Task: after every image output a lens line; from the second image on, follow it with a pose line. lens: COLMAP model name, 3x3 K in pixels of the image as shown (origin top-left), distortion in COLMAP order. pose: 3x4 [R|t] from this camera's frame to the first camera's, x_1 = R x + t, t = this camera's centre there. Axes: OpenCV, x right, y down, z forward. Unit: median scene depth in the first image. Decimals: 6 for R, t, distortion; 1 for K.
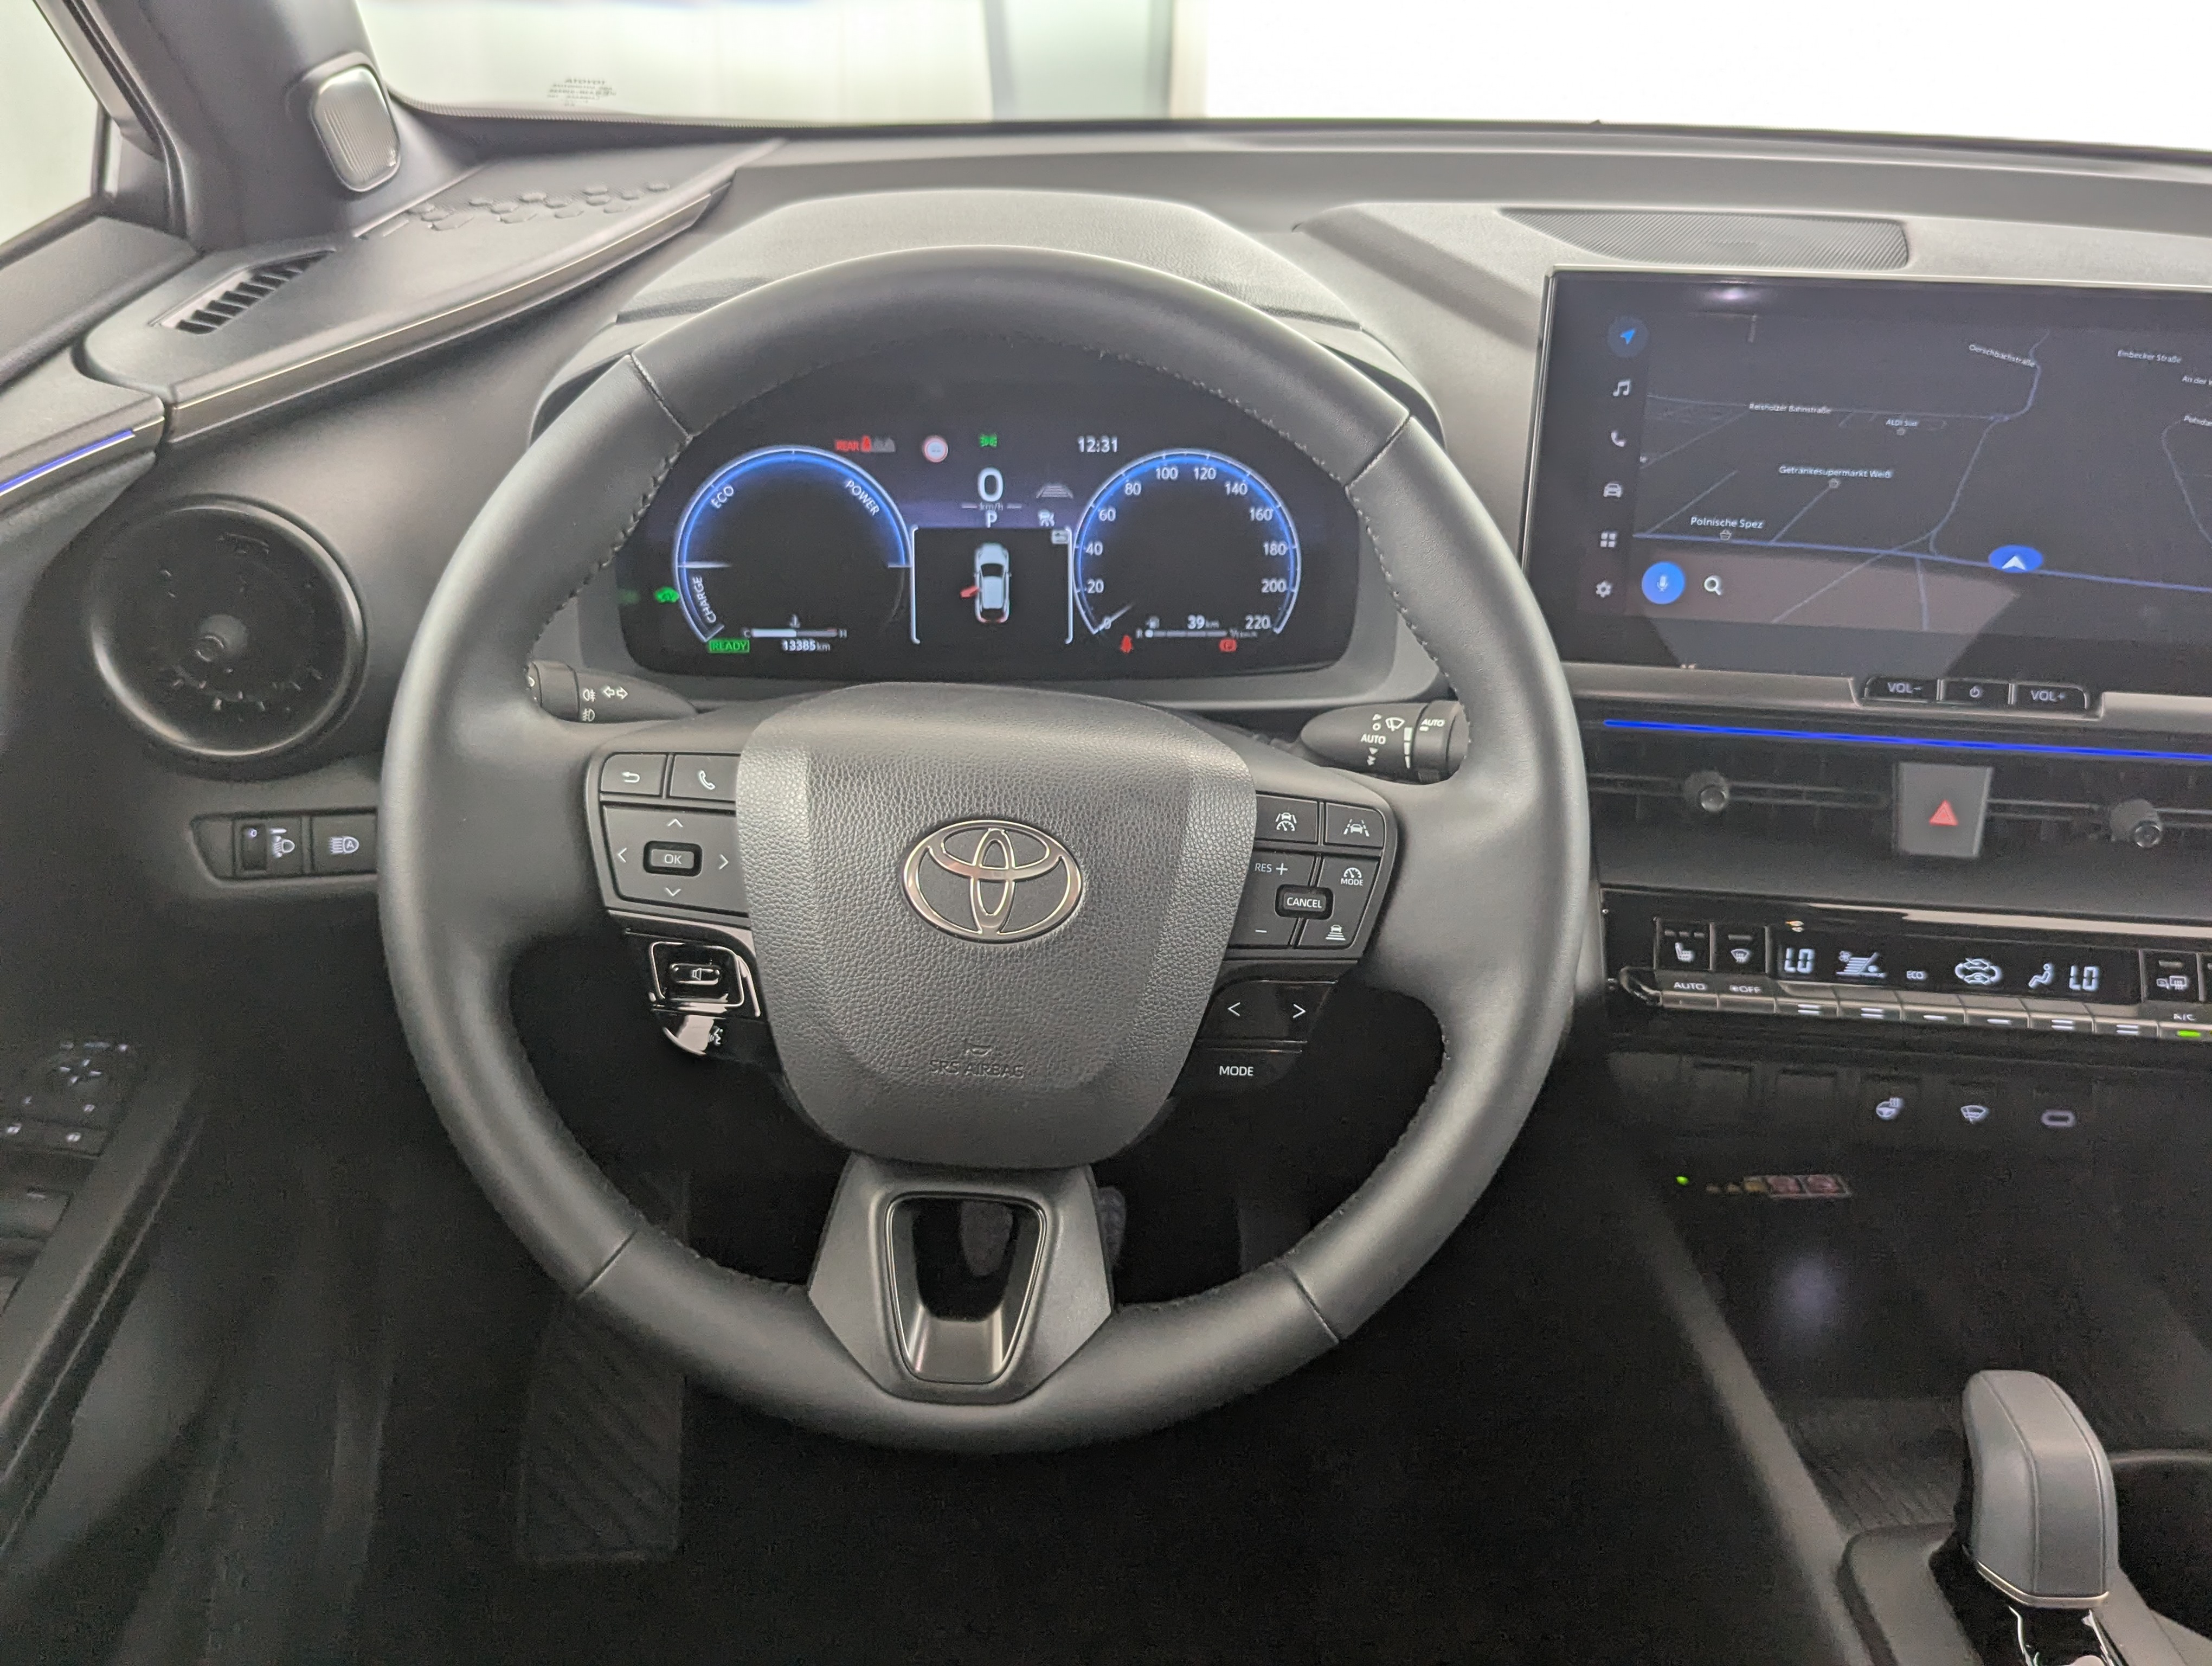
lens RADIAL K [[1970.6, 0, 1104.9], [0, 1970.6, 808.3], [0, 0, 1]] dist [0.011828, 0.001232]
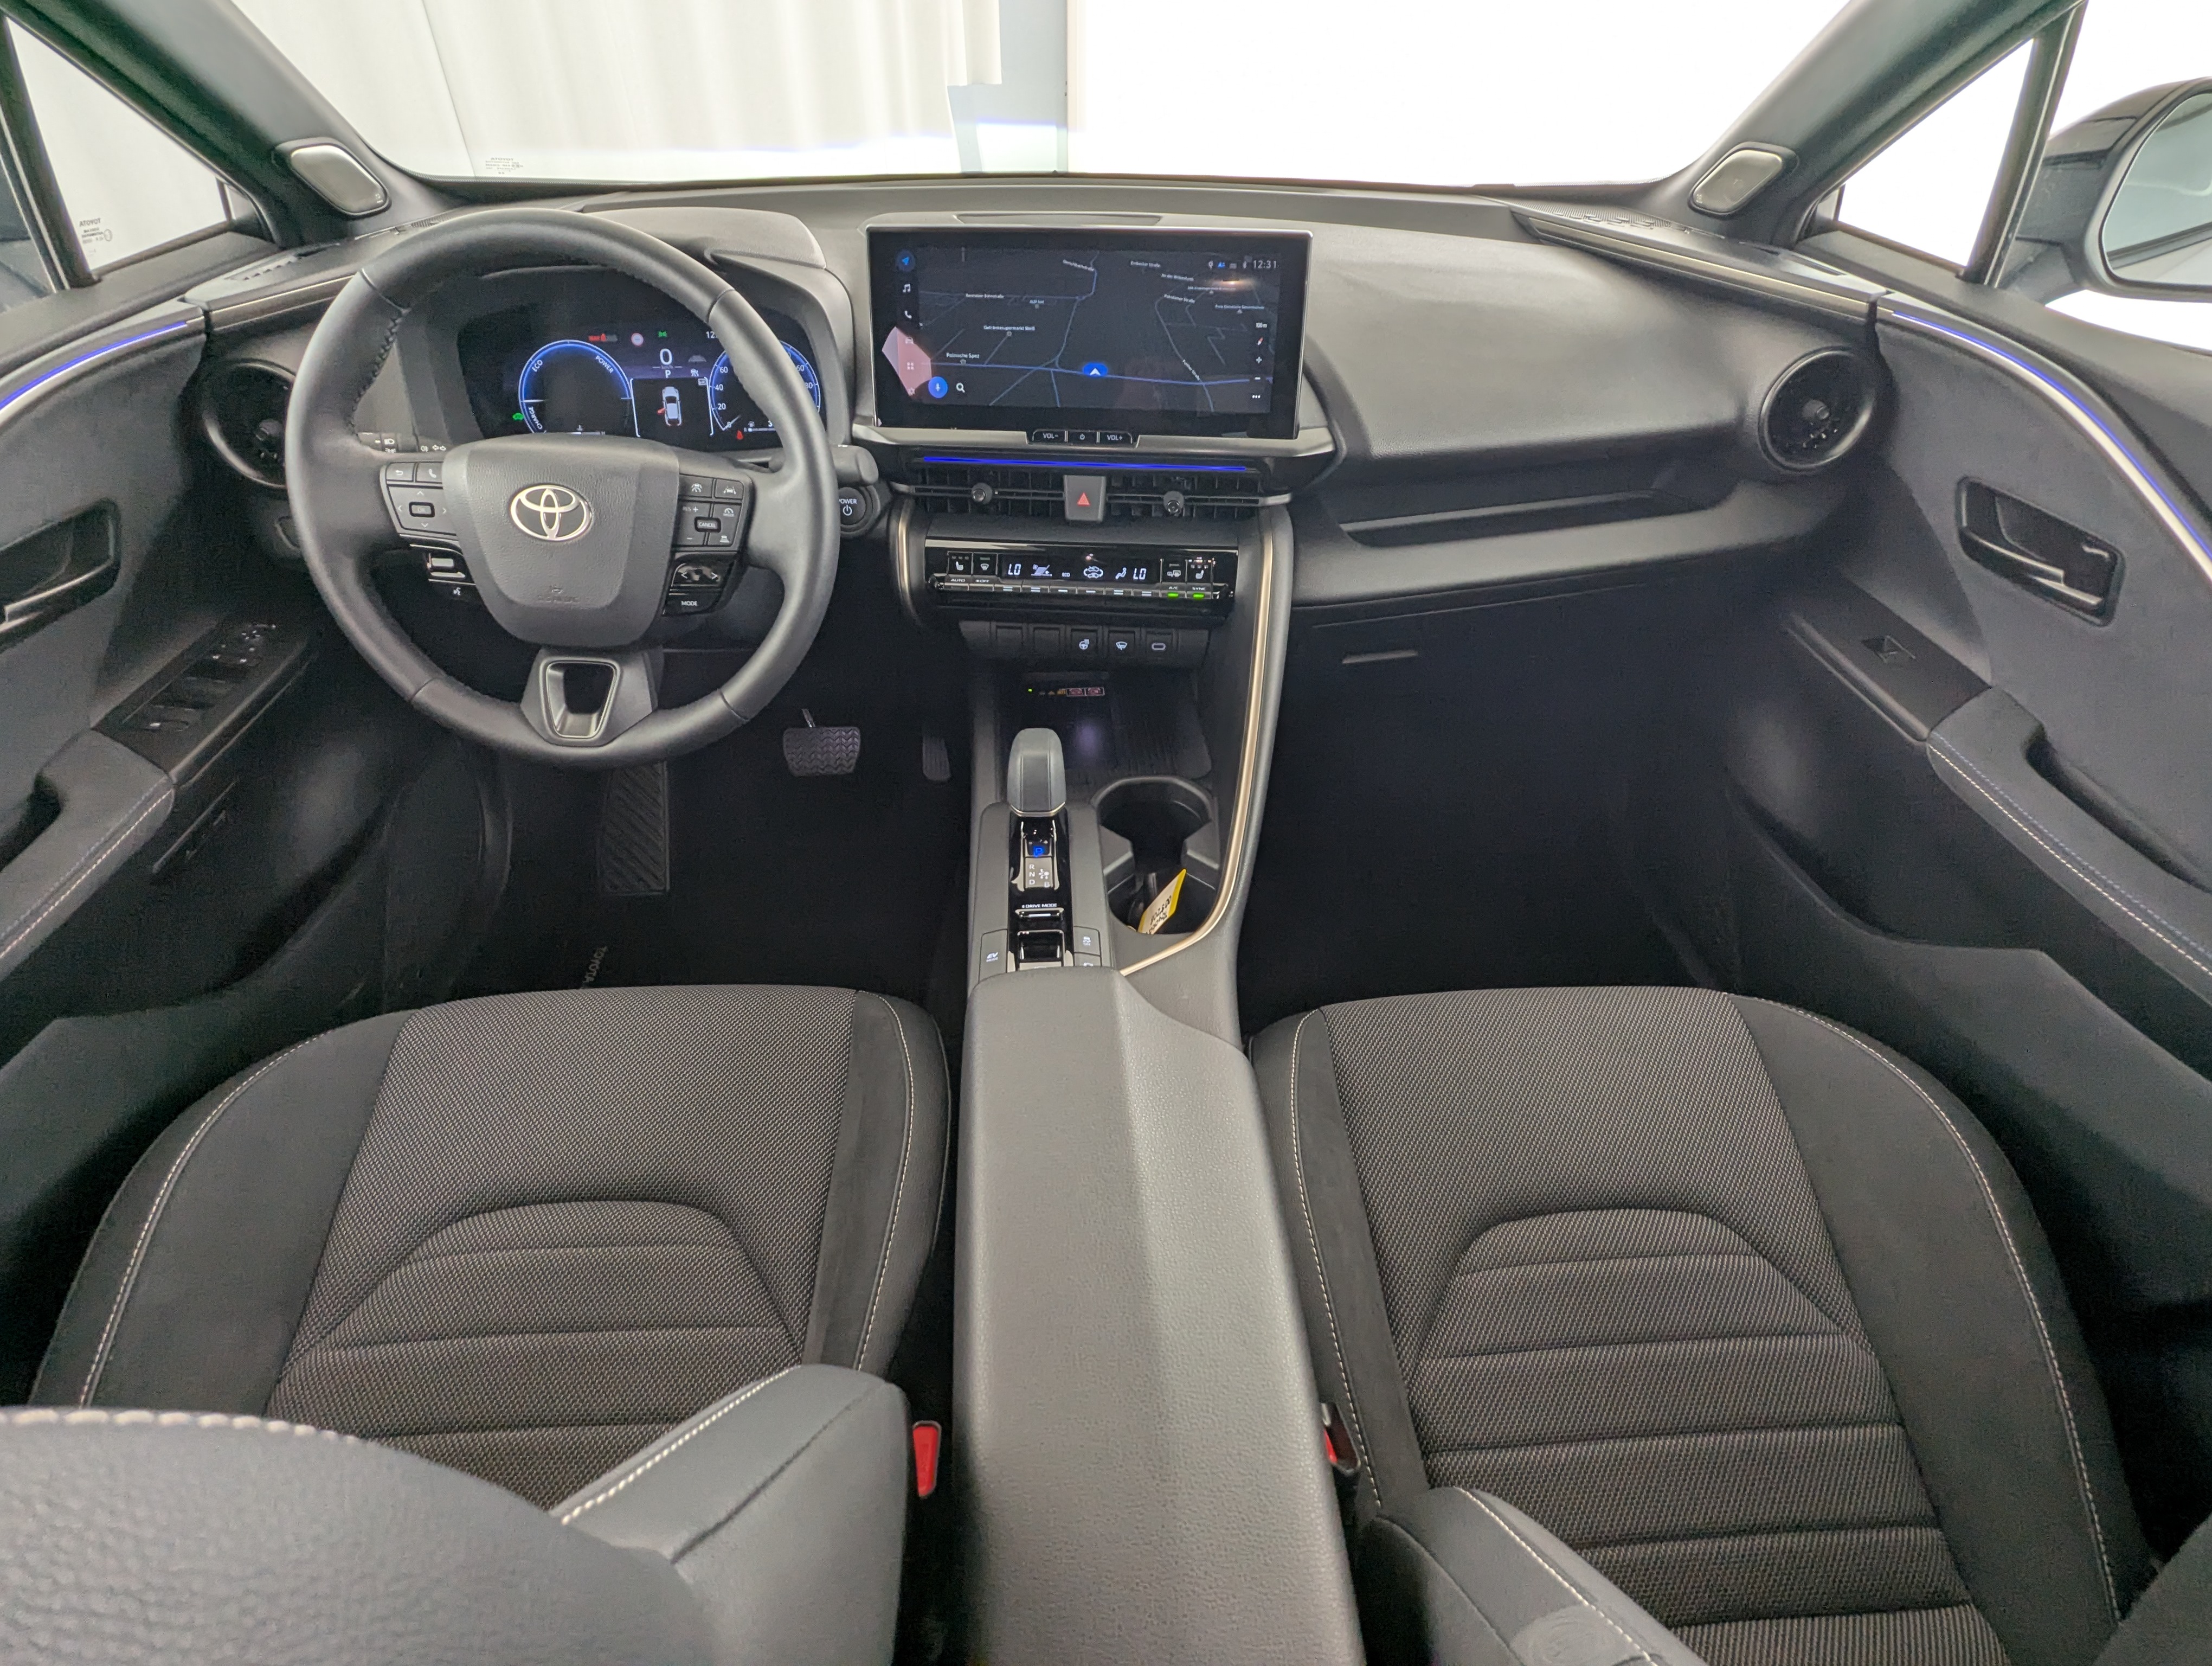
lens RADIAL K [[1014.1, 0, 1110.7], [0, 1014.1, 835.4], [0, 0, 1]] dist [-0.015359, 0.001096]
pose [[0.999781, -0.018958, -0.008811, 0.470581], [0.020377, 0.977907, 0.208047, 0.136443], [0.004672, -0.208181, 0.978079, -0.170634]]
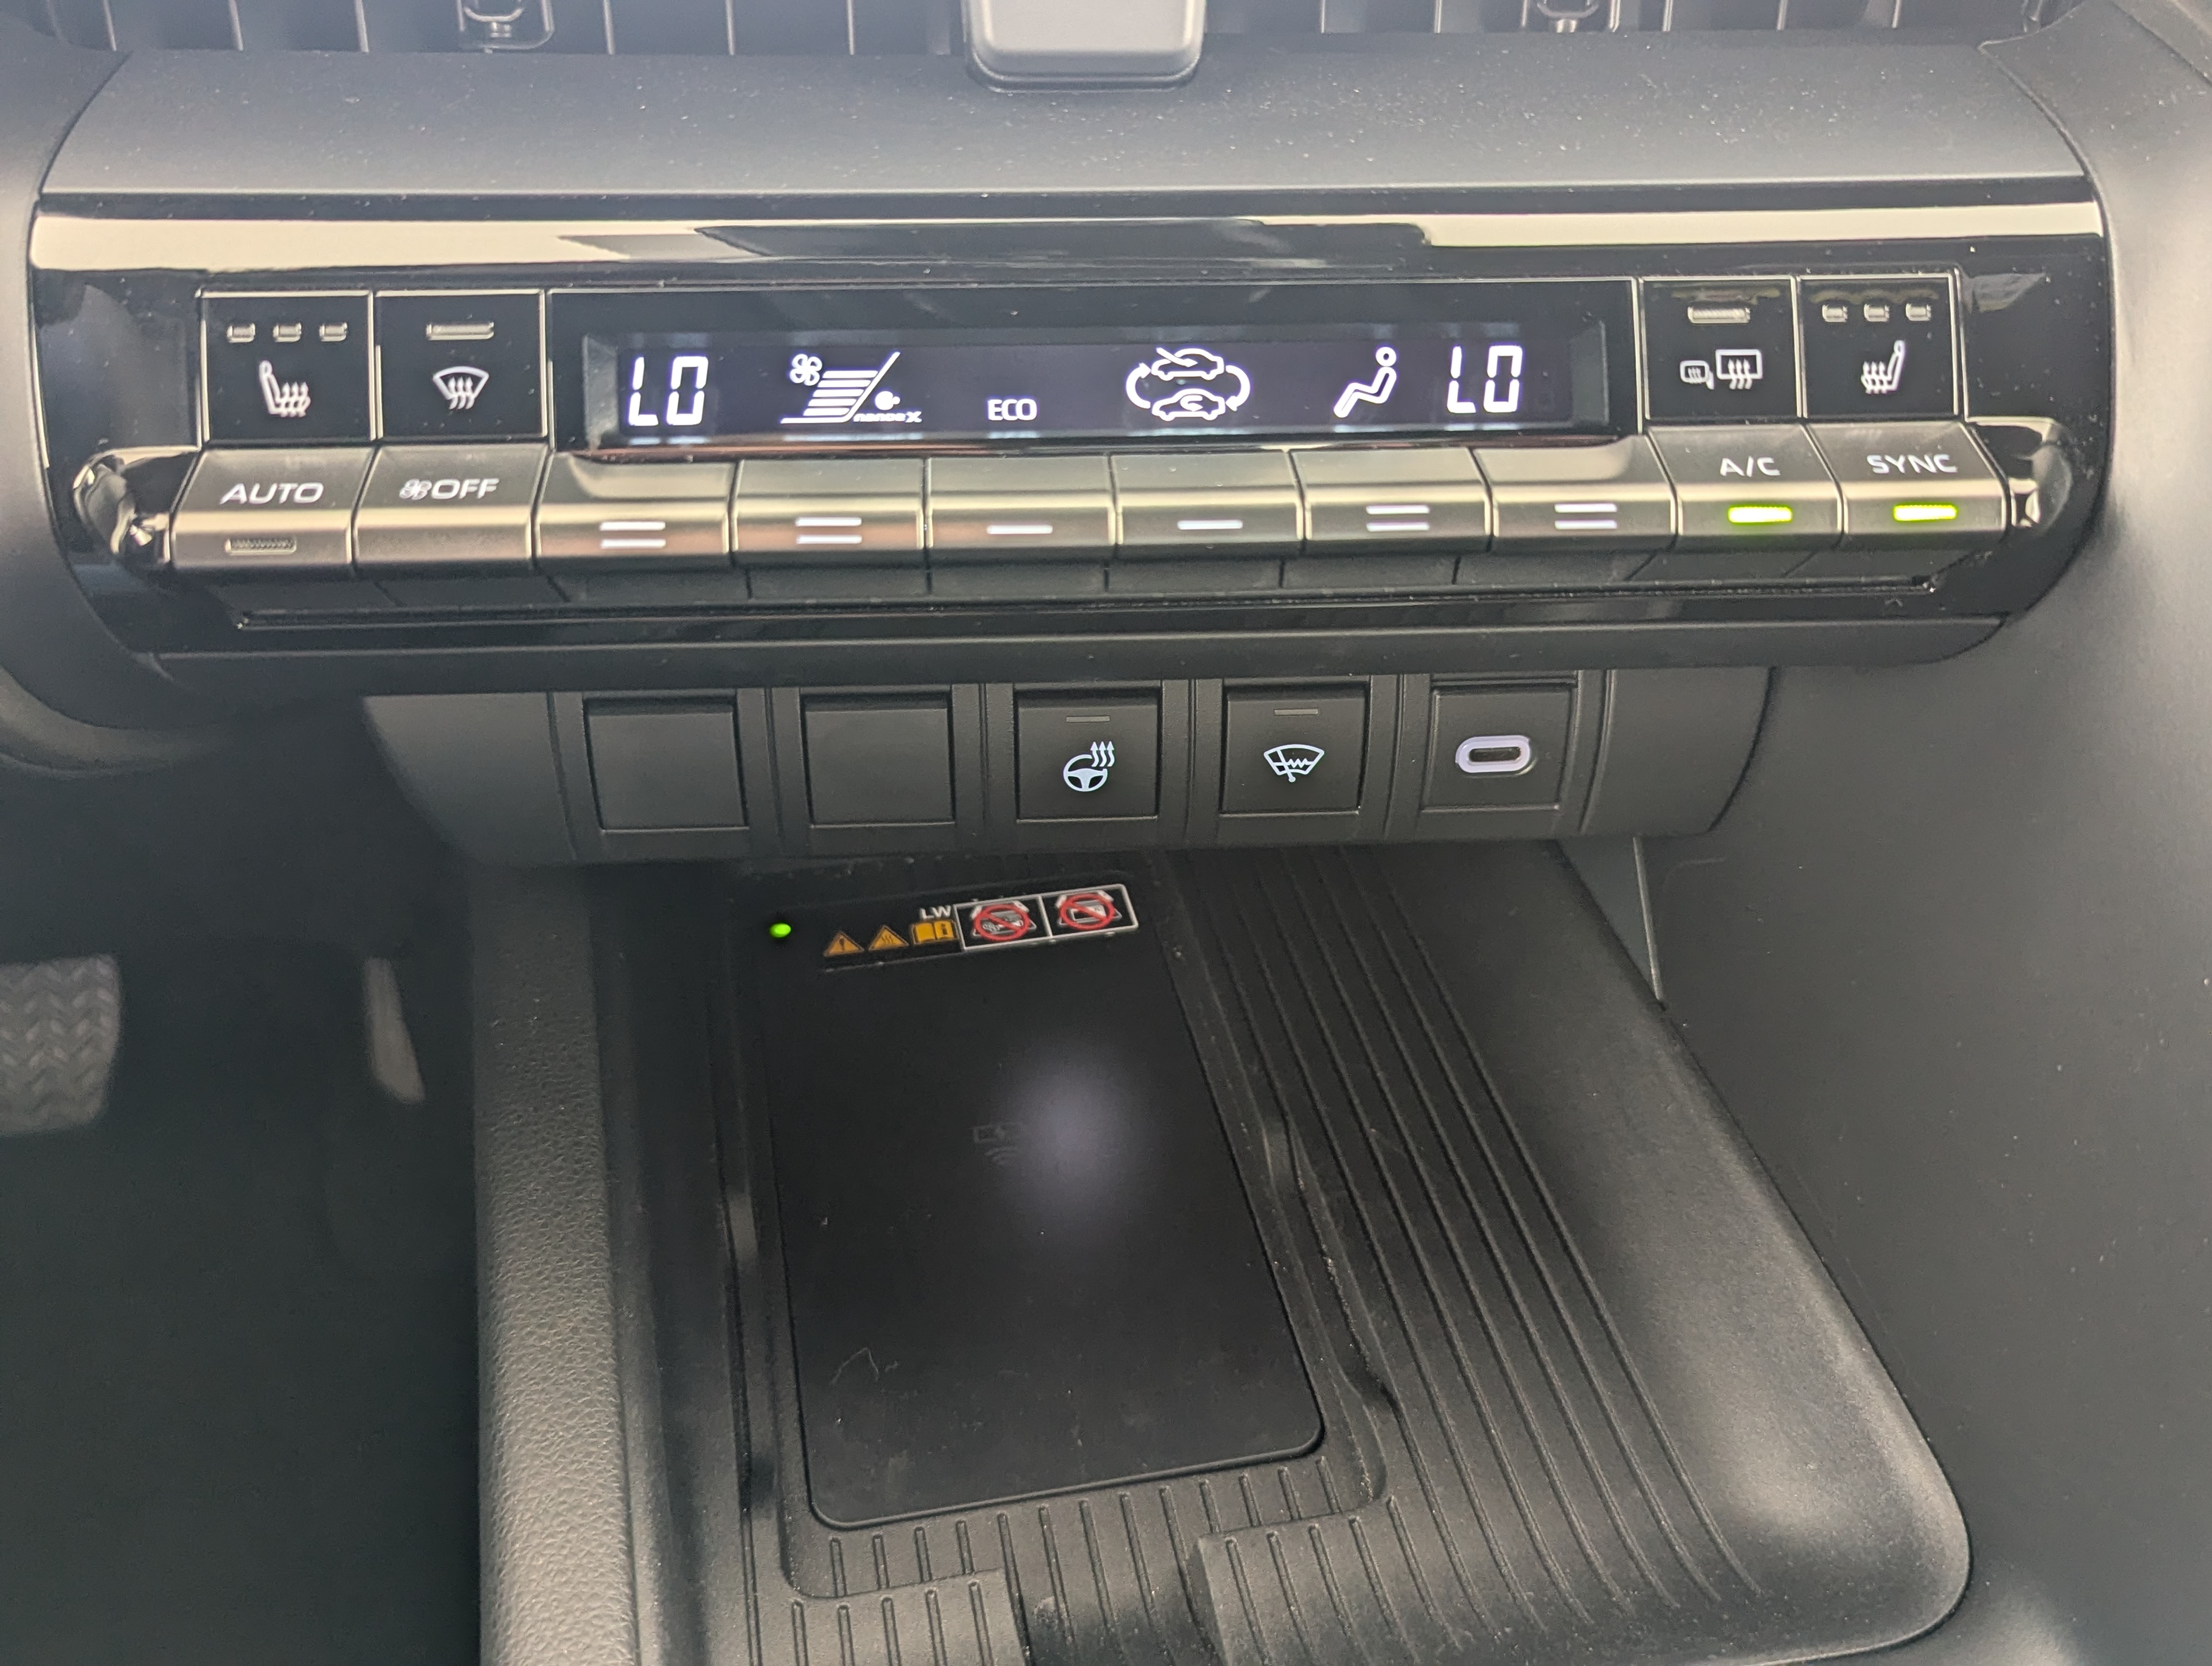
lens RADIAL K [[1970.6, 0, 1104.9], [0, 1970.6, 808.3], [0, 0, 1]] dist [0.011828, 0.001232]
pose [[0.989835, -0.096426, 0.104538, 0.388978], [0.072317, 0.974188, 0.213843, 0.080888], [-0.122460, -0.204109, 0.971258, 0.662595]]
